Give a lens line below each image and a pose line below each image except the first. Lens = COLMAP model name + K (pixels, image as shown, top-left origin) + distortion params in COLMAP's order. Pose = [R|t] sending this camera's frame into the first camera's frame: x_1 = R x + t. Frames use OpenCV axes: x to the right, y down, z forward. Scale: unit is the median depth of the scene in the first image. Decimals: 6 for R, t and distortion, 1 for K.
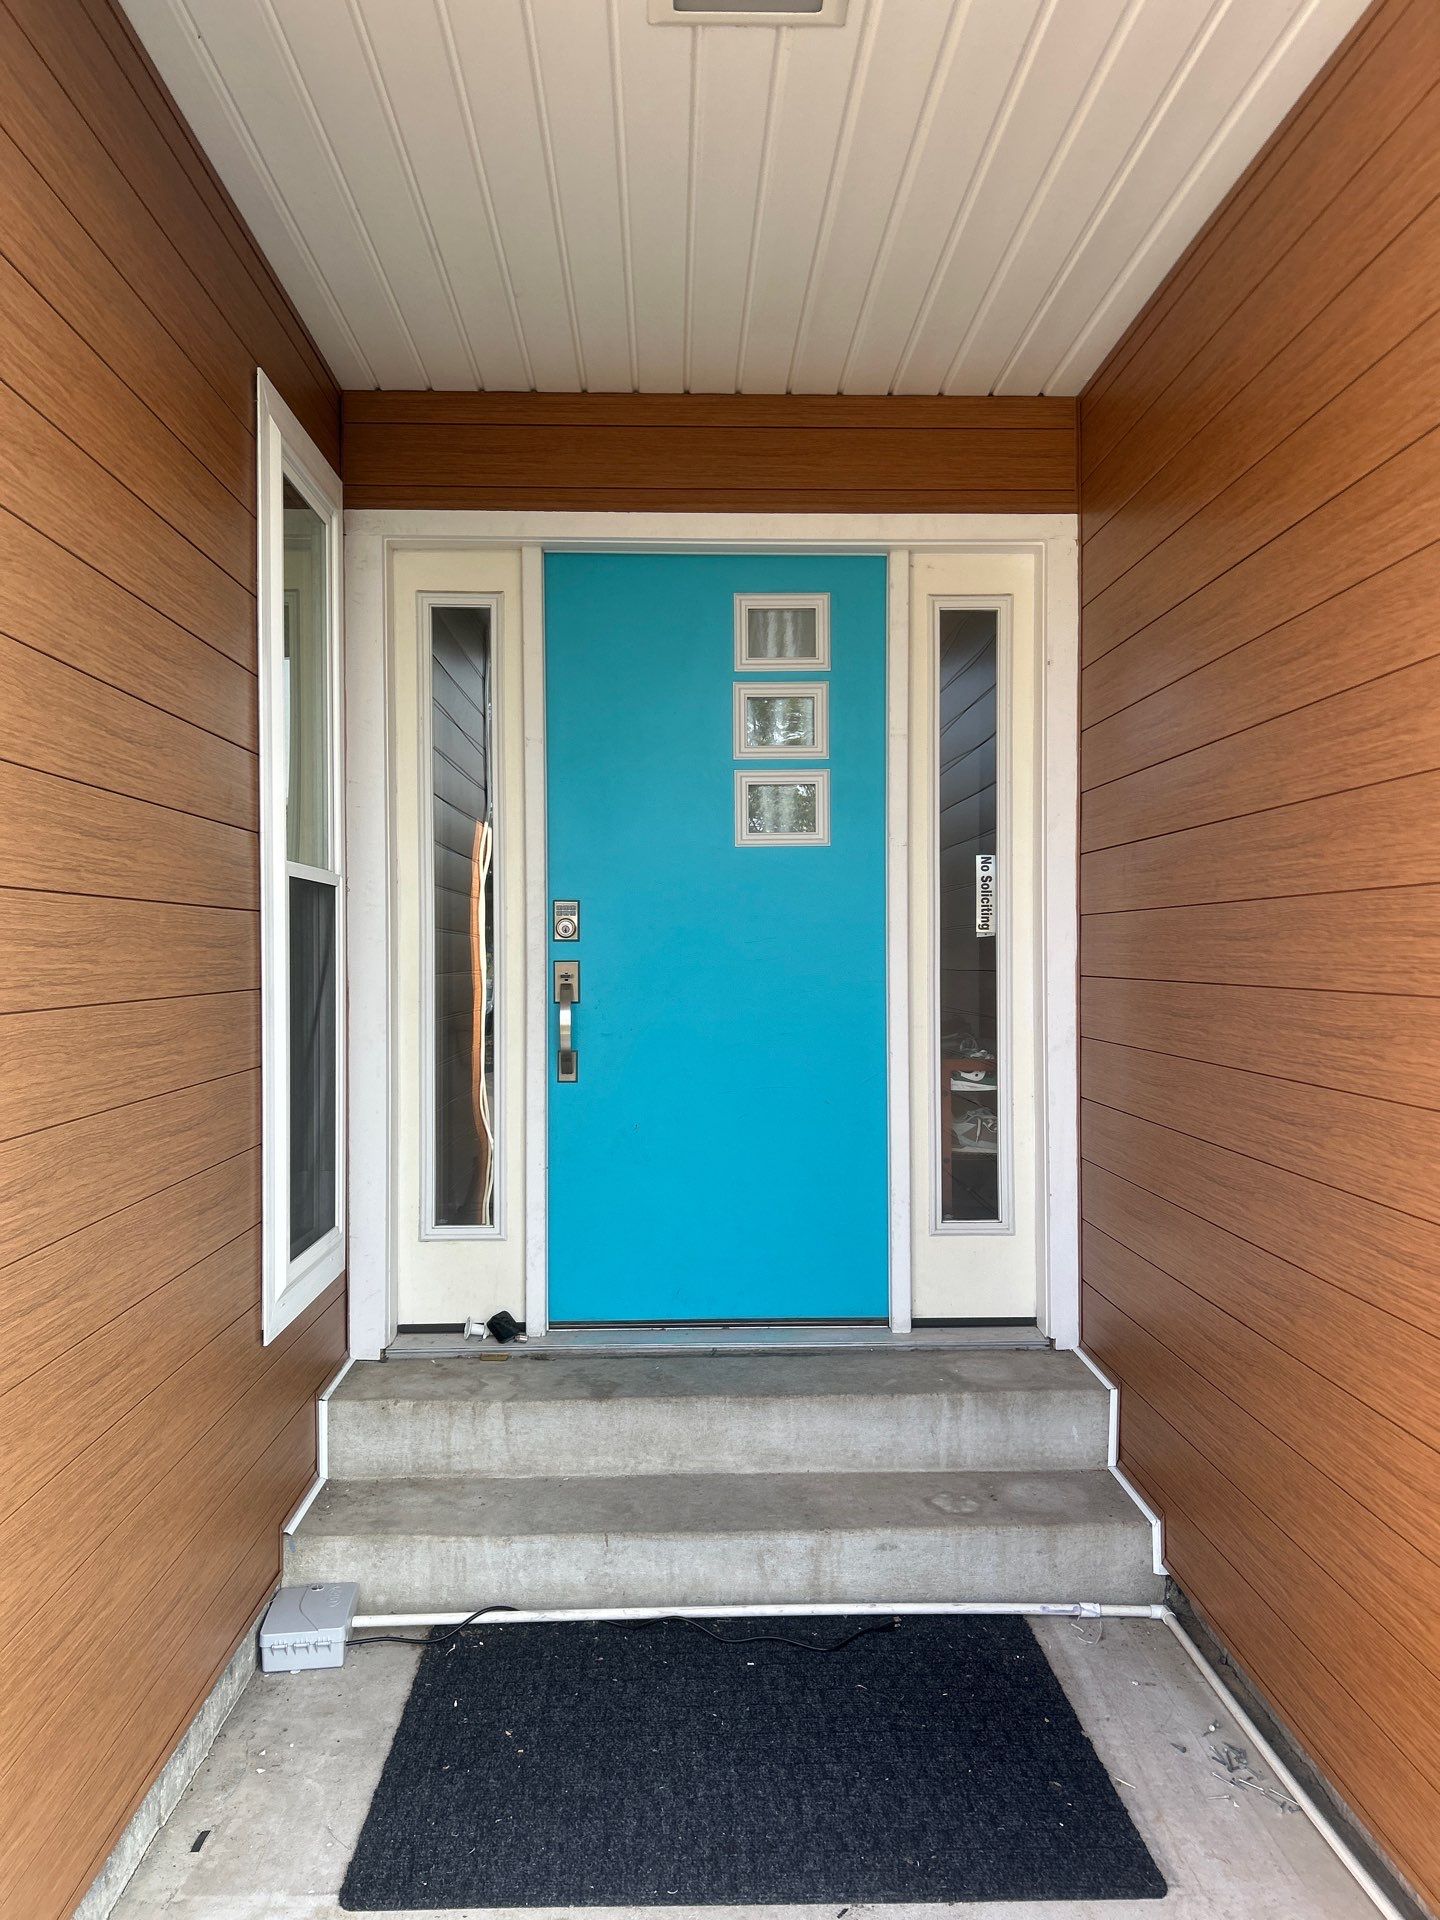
lens RADIAL K [[1441.2, 0, 720.0], [0, 1441.2, 960.0], [0, 0, 1]] dist [0.103011, -0.171345]
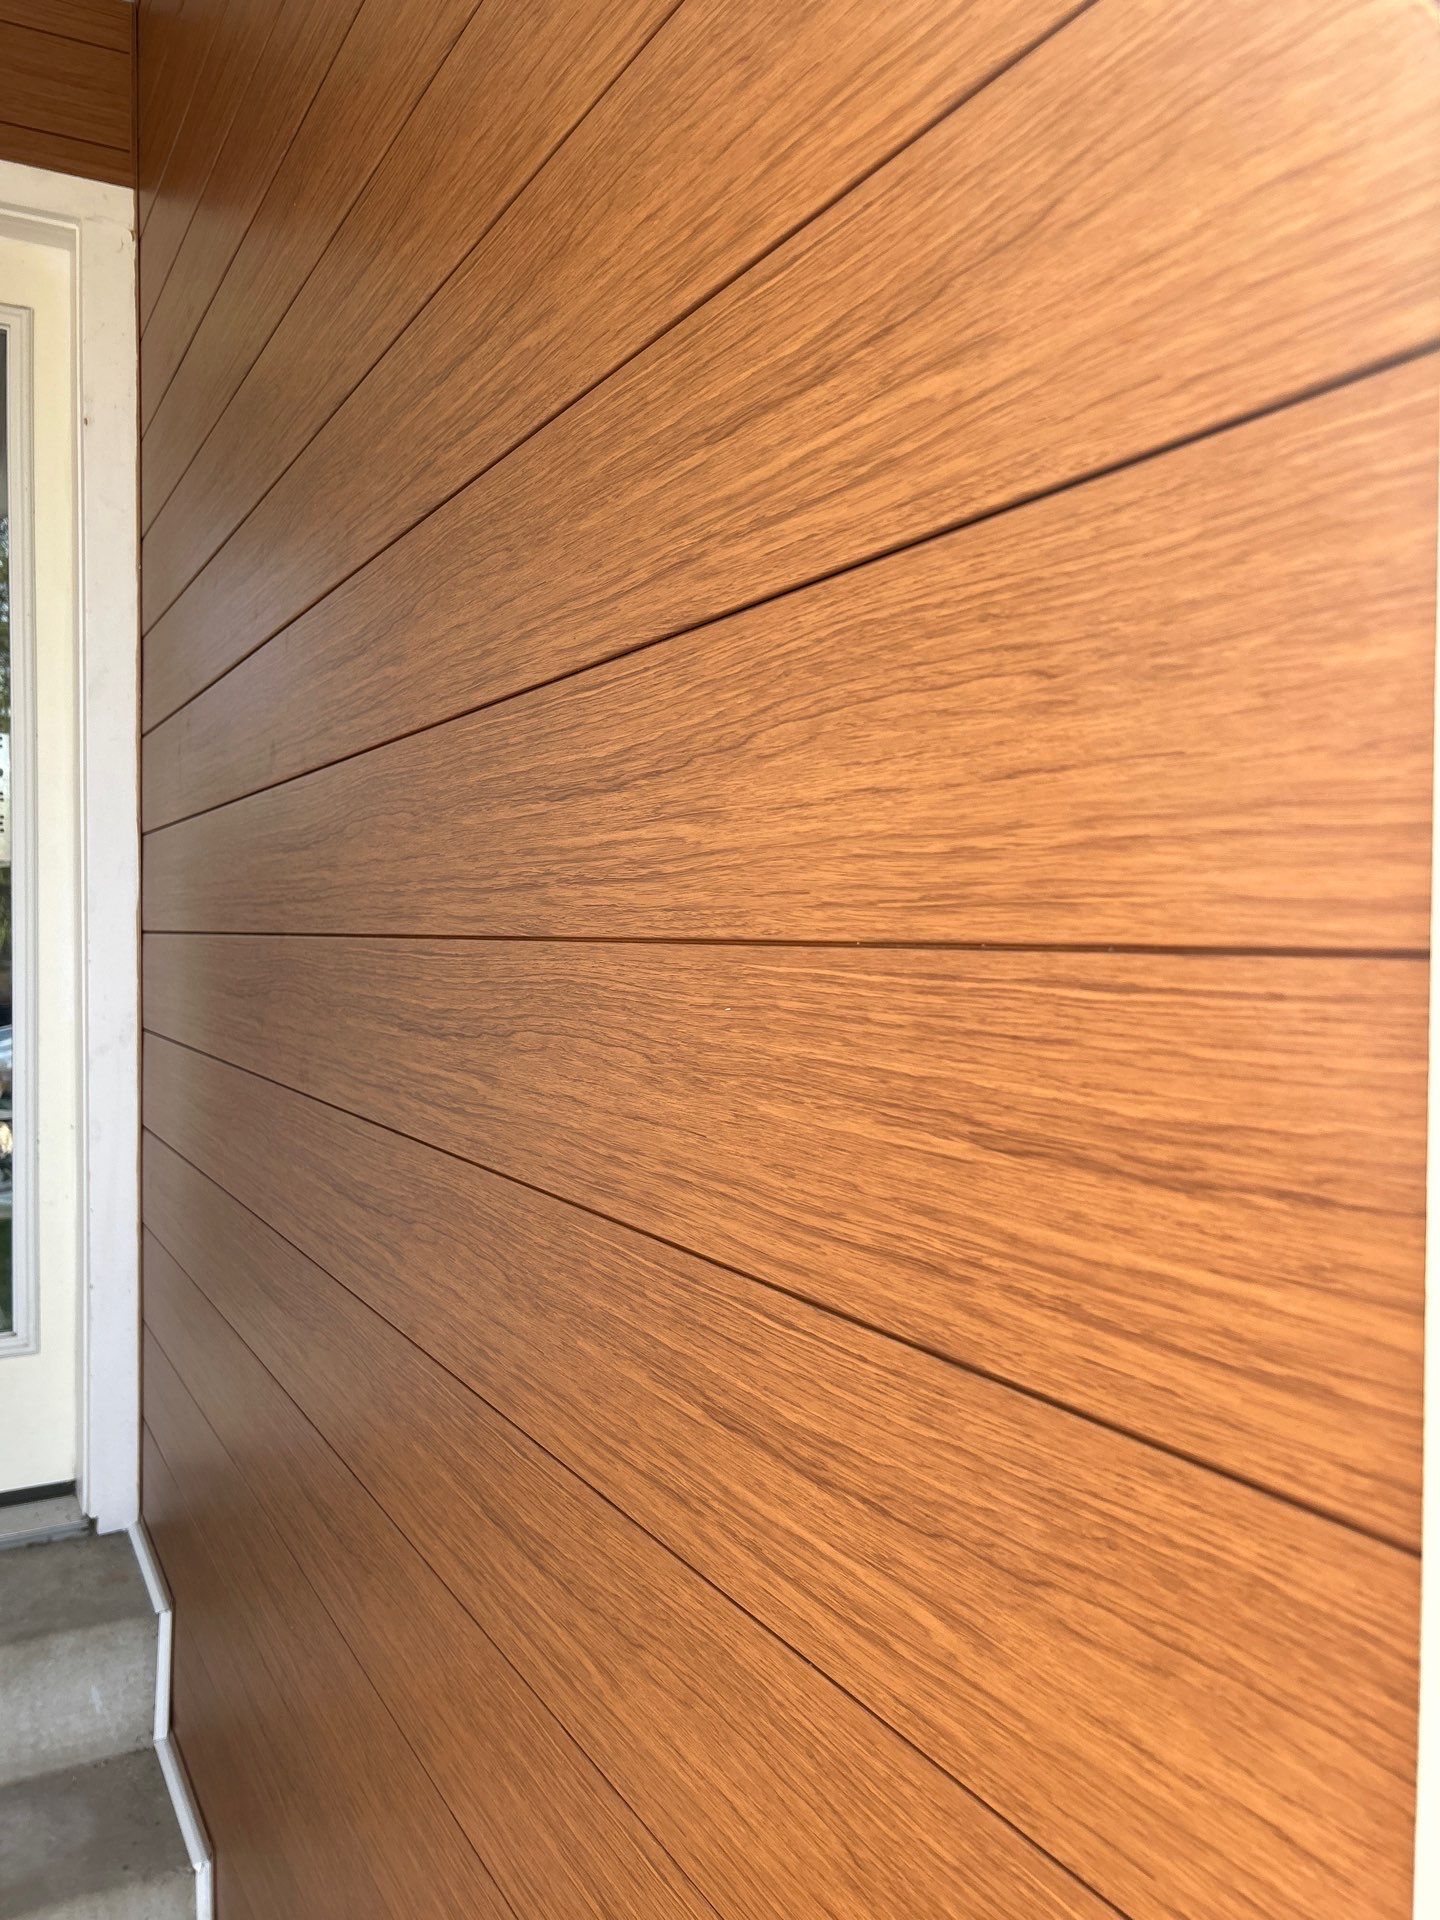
lens RADIAL K [[1441.2, 0, 720.0], [0, 1441.2, 960.0], [0, 0, 1]] dist [0.103011, -0.171345]
pose [[0.885435, -0.003863, 0.464747, 0.196673], [-0.002932, 0.999899, 0.013898, 0.015129], [-0.464754, -0.013668, 0.885334, 0.366413]]
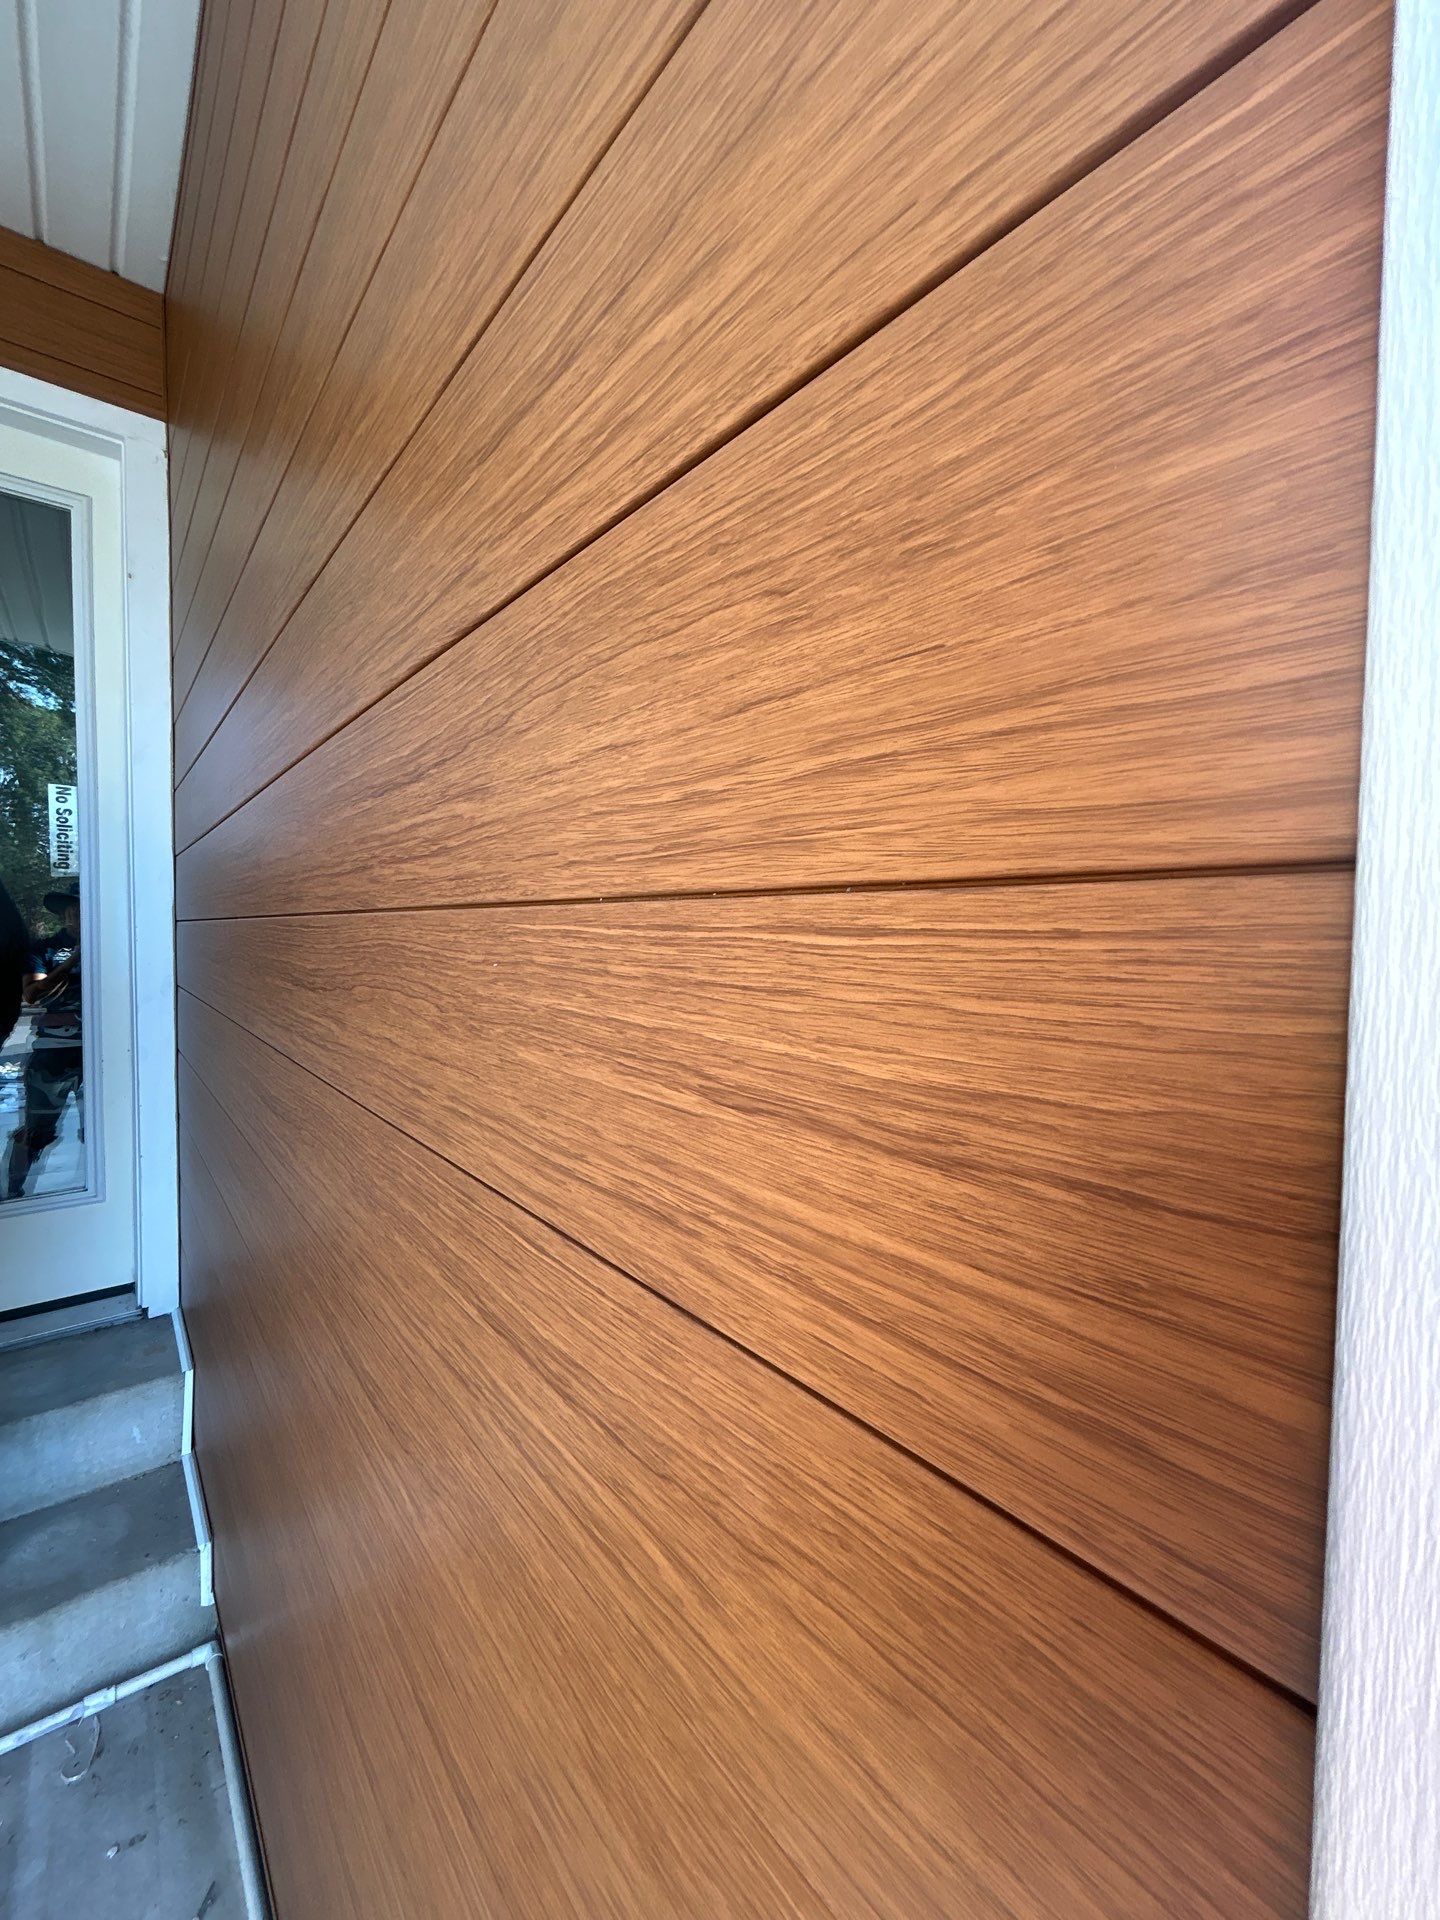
lens RADIAL K [[775.5, 0, 720.1], [0, 775.5, 964.0], [0, 0, 1]] dist [0.000715, 0.000071]
pose [[0.794492, -0.013638, 0.607122, 0.246983], [-0.009068, 0.999370, 0.034316, 0.020373], [-0.607207, -0.032769, 0.793867, 0.428100]]
